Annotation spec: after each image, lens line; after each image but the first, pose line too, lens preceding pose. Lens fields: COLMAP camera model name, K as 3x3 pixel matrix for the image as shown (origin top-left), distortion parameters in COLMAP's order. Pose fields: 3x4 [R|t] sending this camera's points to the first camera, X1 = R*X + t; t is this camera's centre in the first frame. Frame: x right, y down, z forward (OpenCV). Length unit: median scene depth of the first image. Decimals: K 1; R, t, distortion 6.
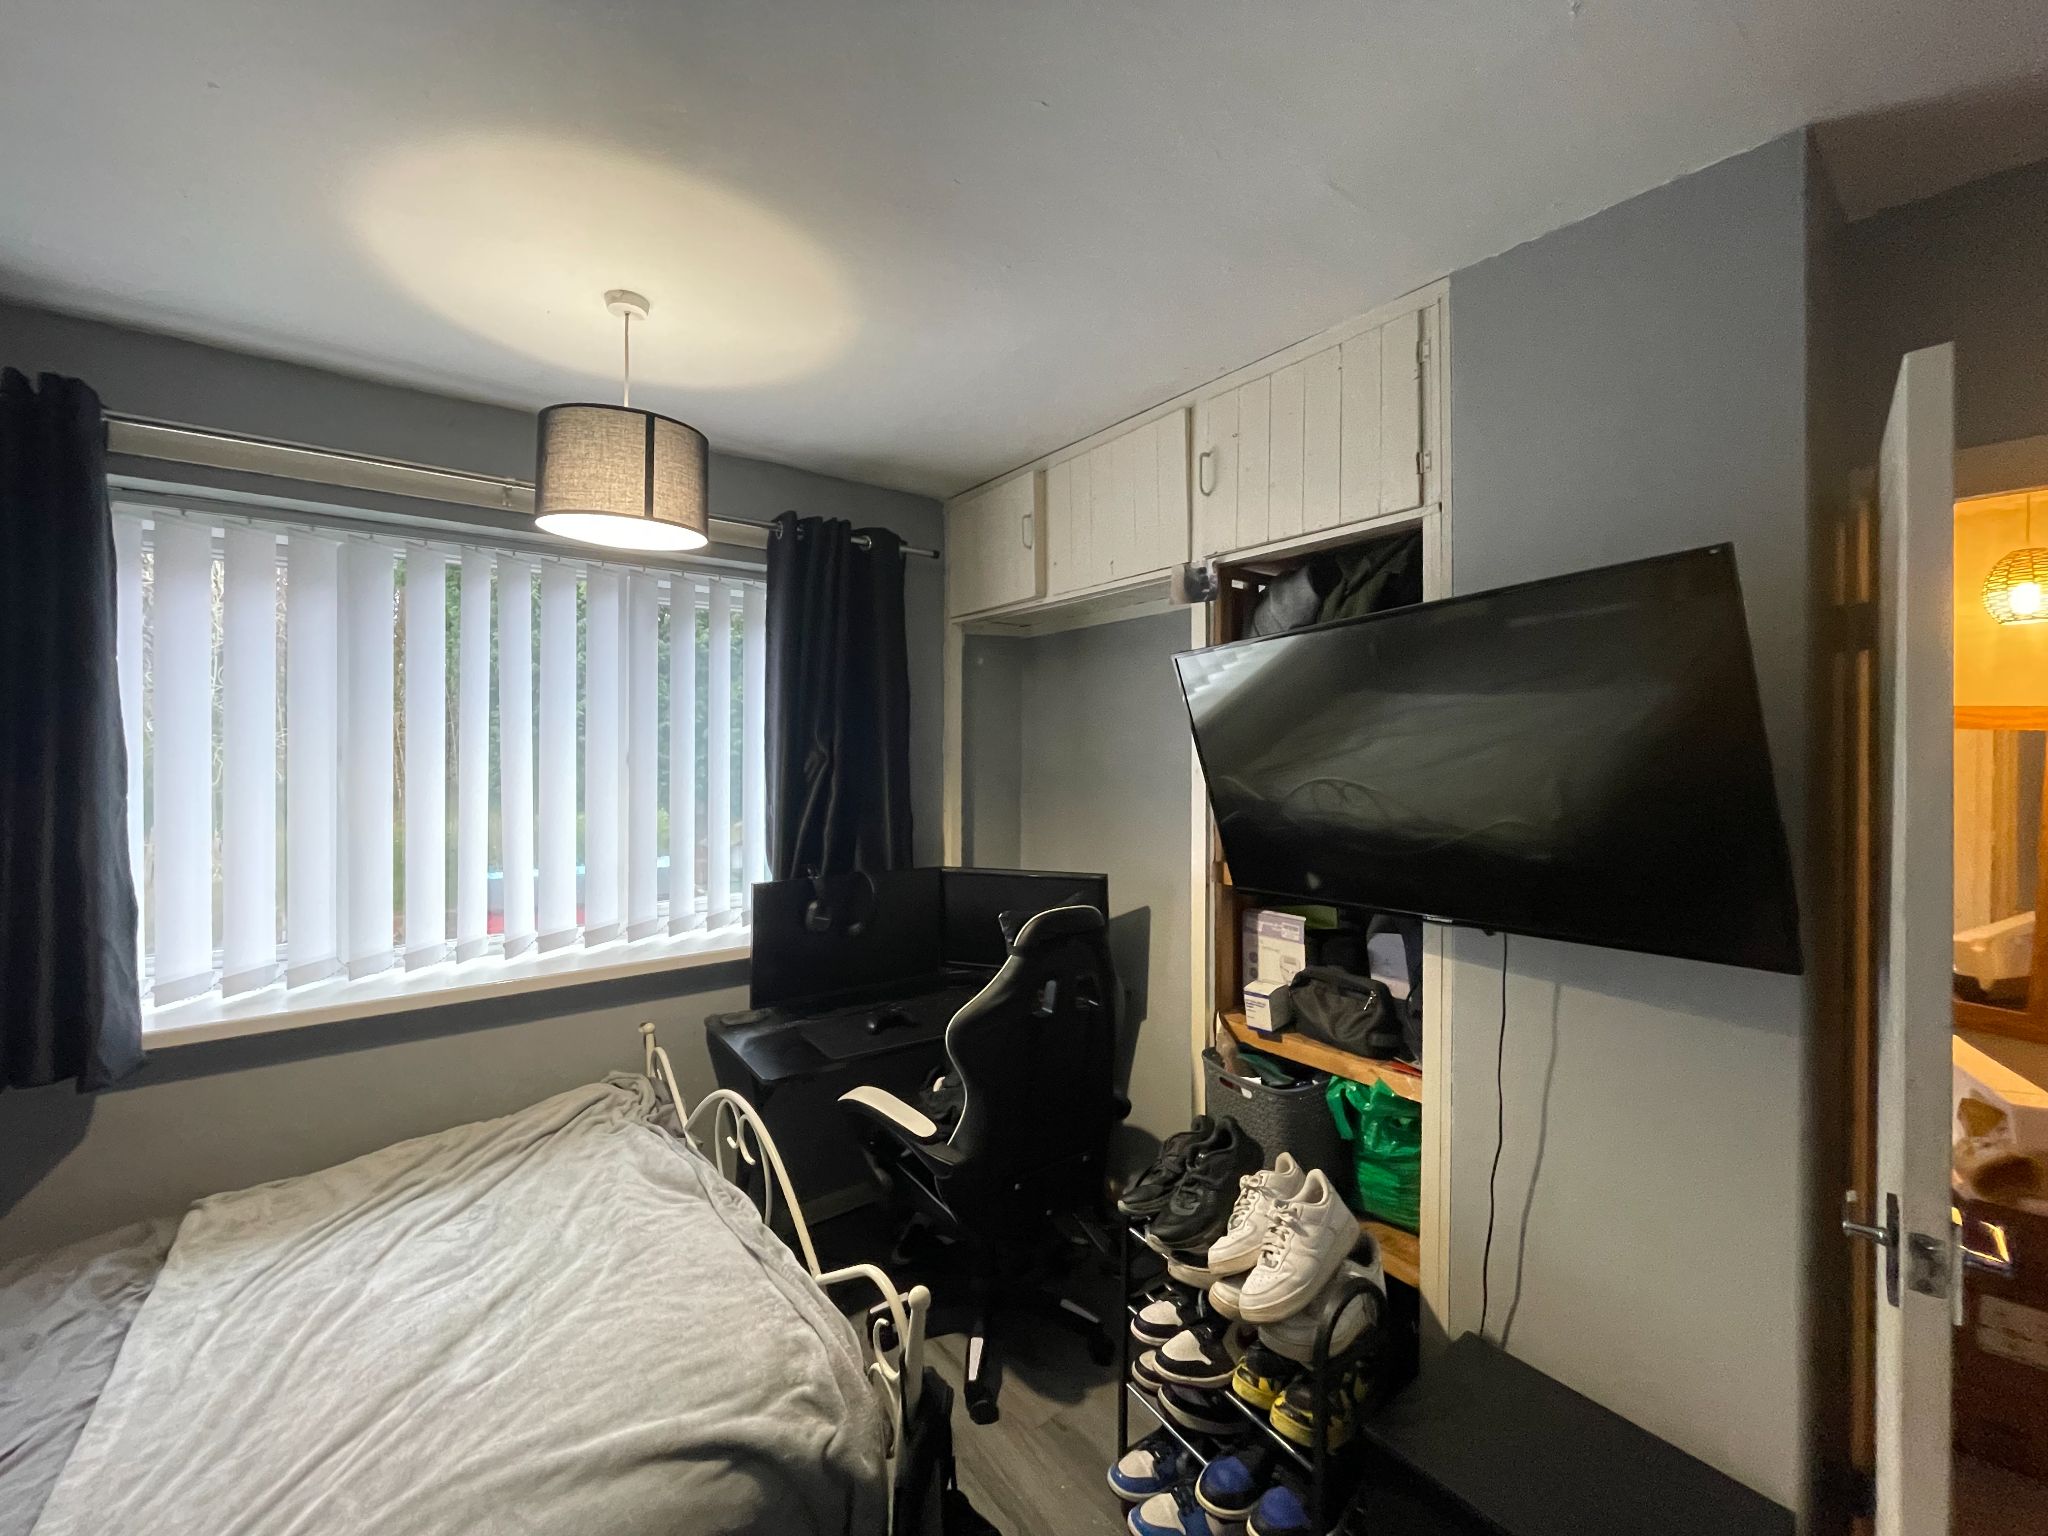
lens RADIAL K [[815.2, 0, 1031.2], [0, 815.2, 756.0], [0, 0, 1]] dist [-0.000997, -0.000028]
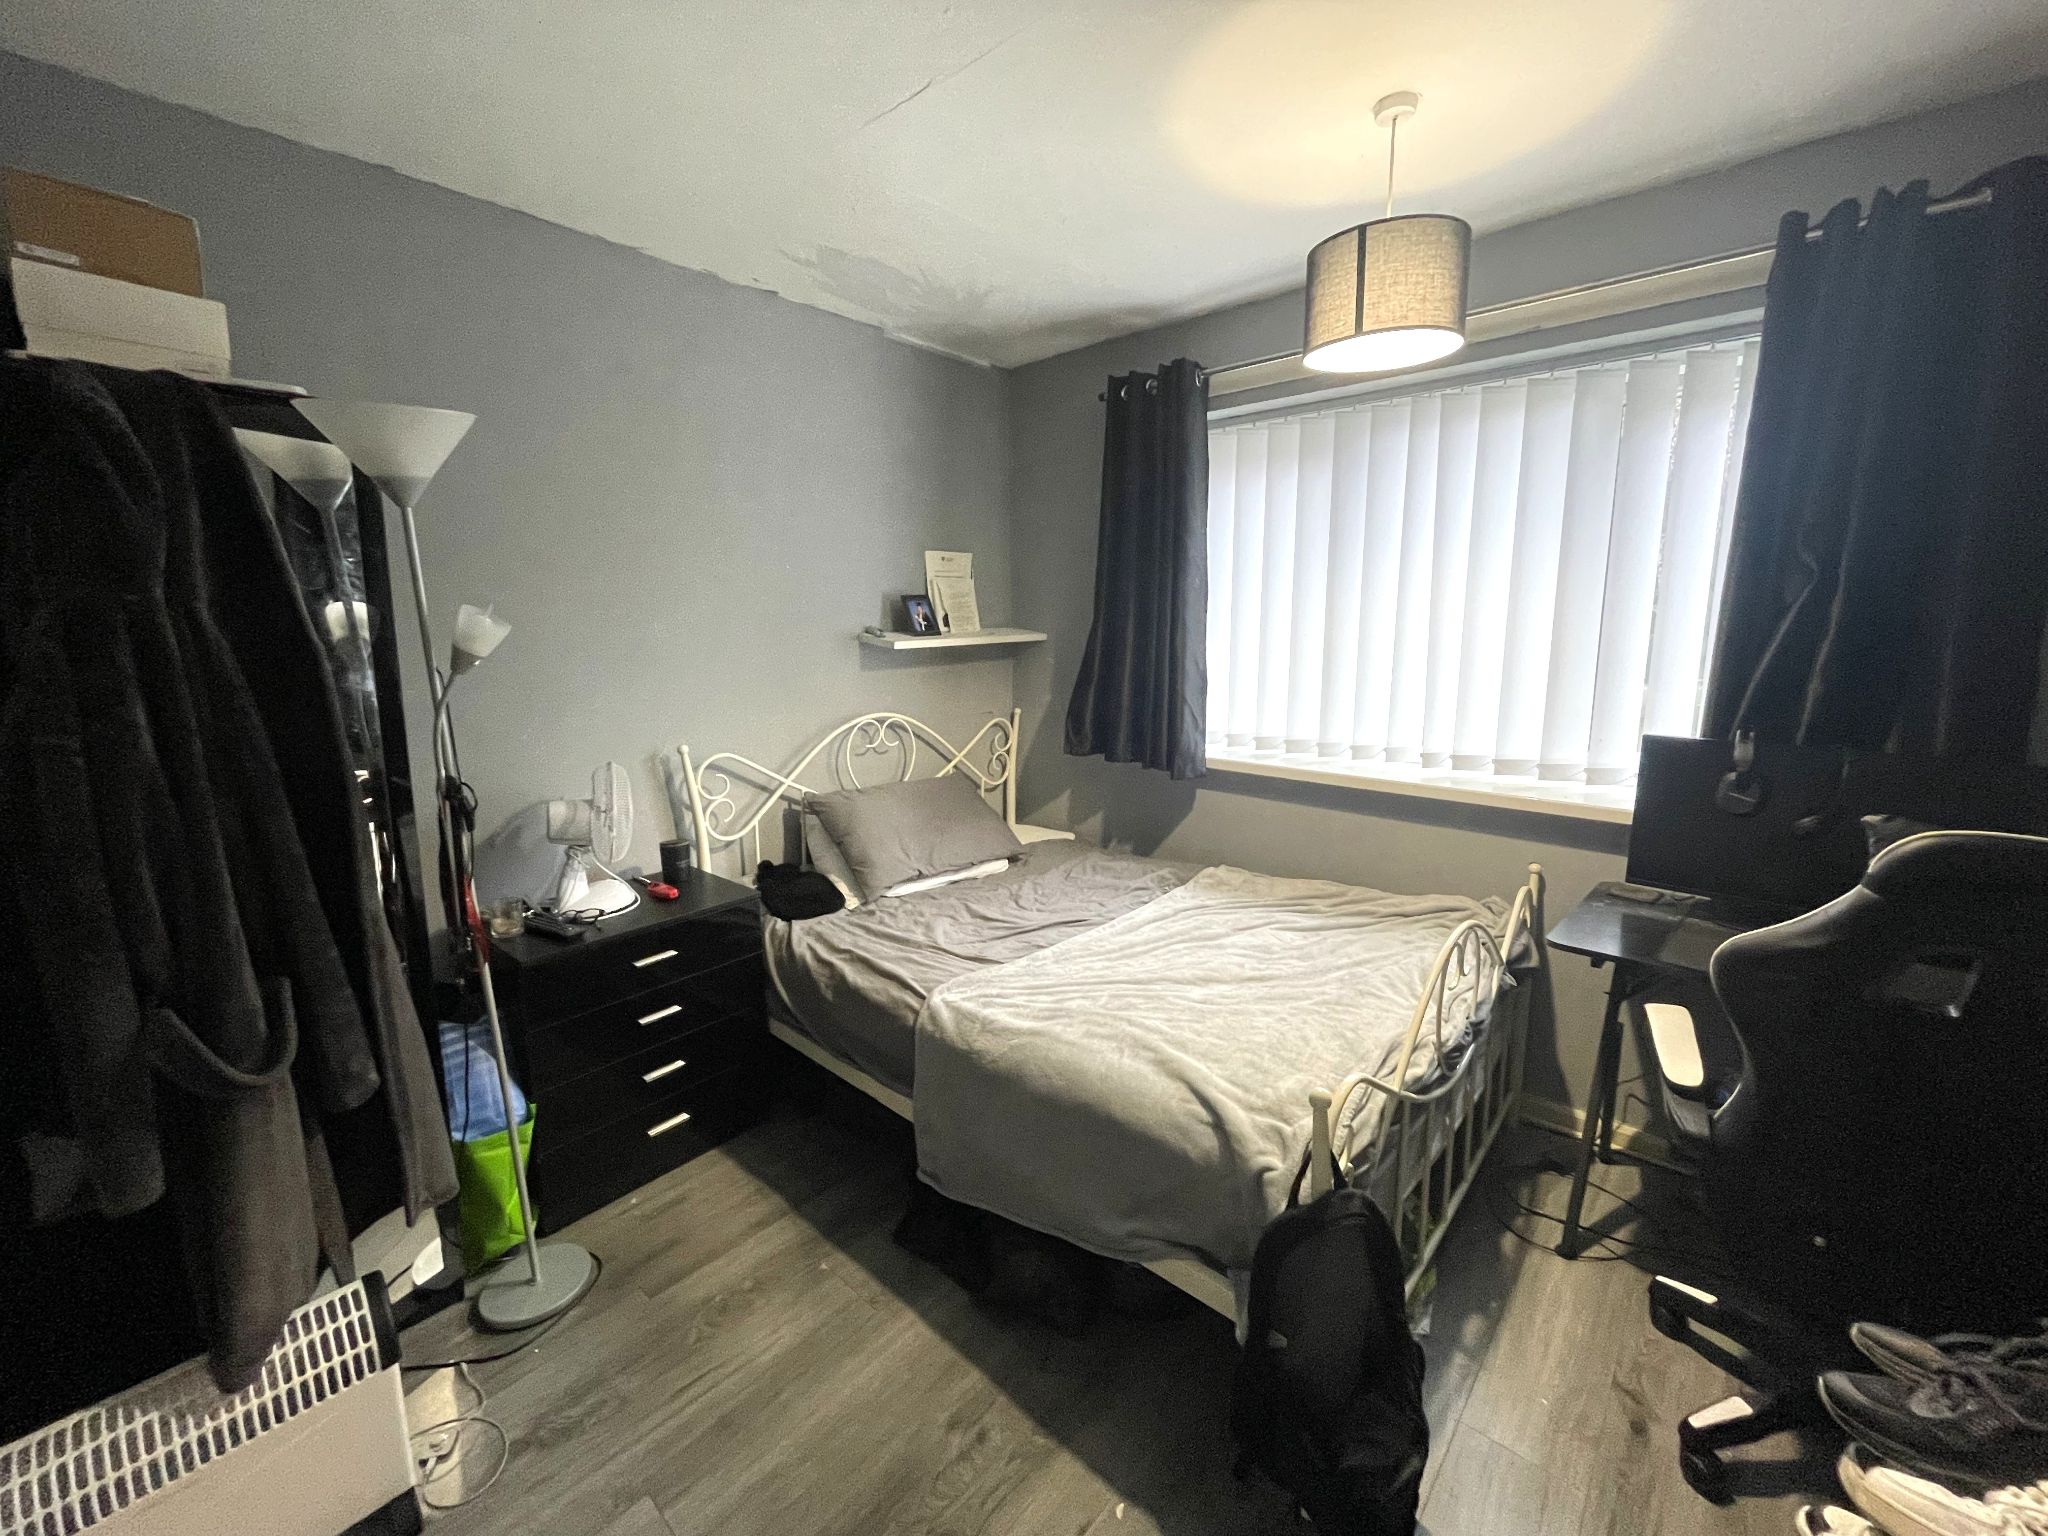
lens RADIAL K [[815.2, 0, 1031.2], [0, 815.2, 756.0], [0, 0, 1]] dist [-0.000997, -0.000028]
pose [[0.188328, 0.162770, -0.968524, 0.497042], [-0.003008, 0.986261, 0.165167, 0.062111], [0.982102, -0.028193, 0.186230, 0.341797]]
